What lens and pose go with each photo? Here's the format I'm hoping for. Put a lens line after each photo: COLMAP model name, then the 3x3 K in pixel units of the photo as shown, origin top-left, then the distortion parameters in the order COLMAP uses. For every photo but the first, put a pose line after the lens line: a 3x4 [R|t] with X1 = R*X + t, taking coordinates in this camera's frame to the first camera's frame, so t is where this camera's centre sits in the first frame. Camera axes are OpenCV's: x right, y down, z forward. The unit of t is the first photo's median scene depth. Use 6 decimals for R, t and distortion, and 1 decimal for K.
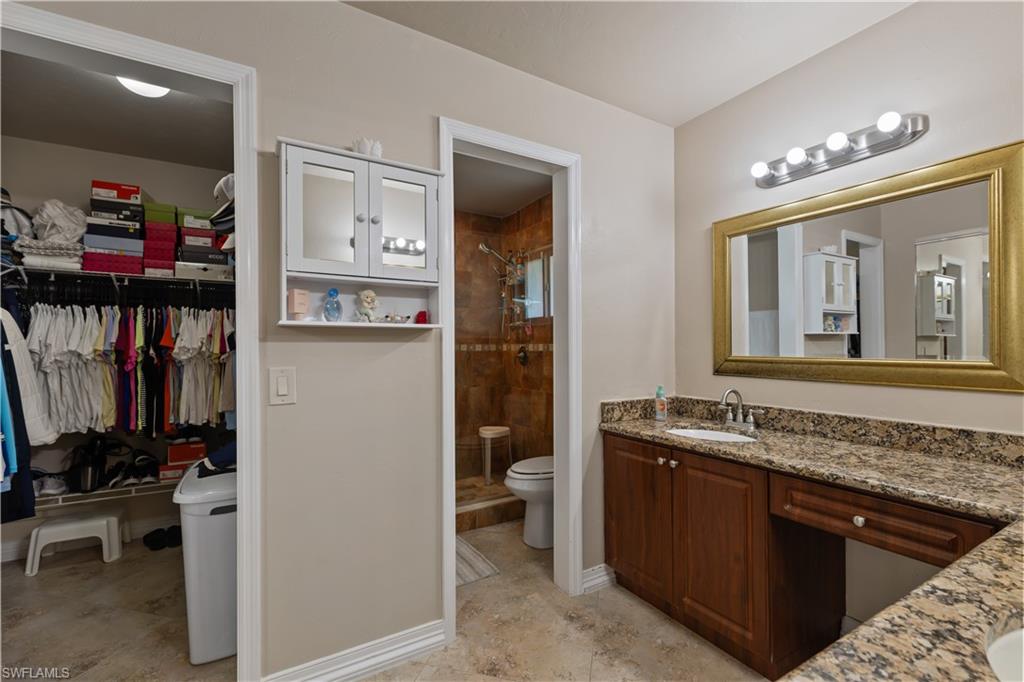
lens RADIAL K [[445.7, 0, 513.9], [0, 445.7, 341.9], [0, 0, 1]] dist [0.002339, 0.000071]
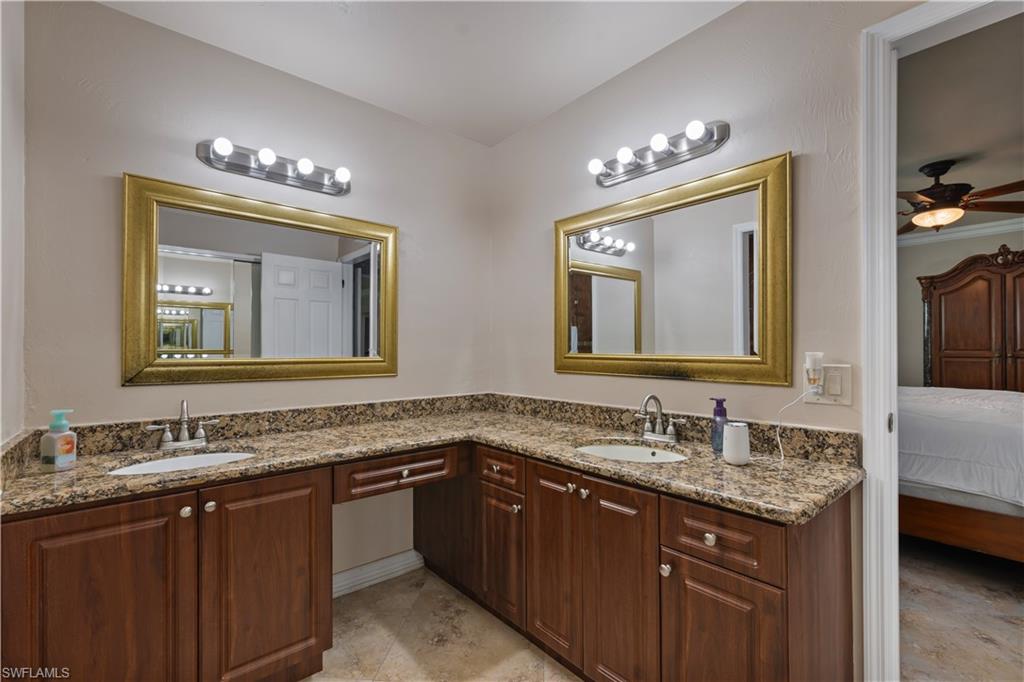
lens RADIAL K [[445.7, 0, 513.9], [0, 445.7, 341.9], [0, 0, 1]] dist [0.002339, 0.000071]
pose [[-0.173904, 0.018538, 0.984588, -0.454171], [-0.012069, 0.999708, -0.020955, 0.013089], [-0.984689, -0.015527, -0.173630, 0.641323]]
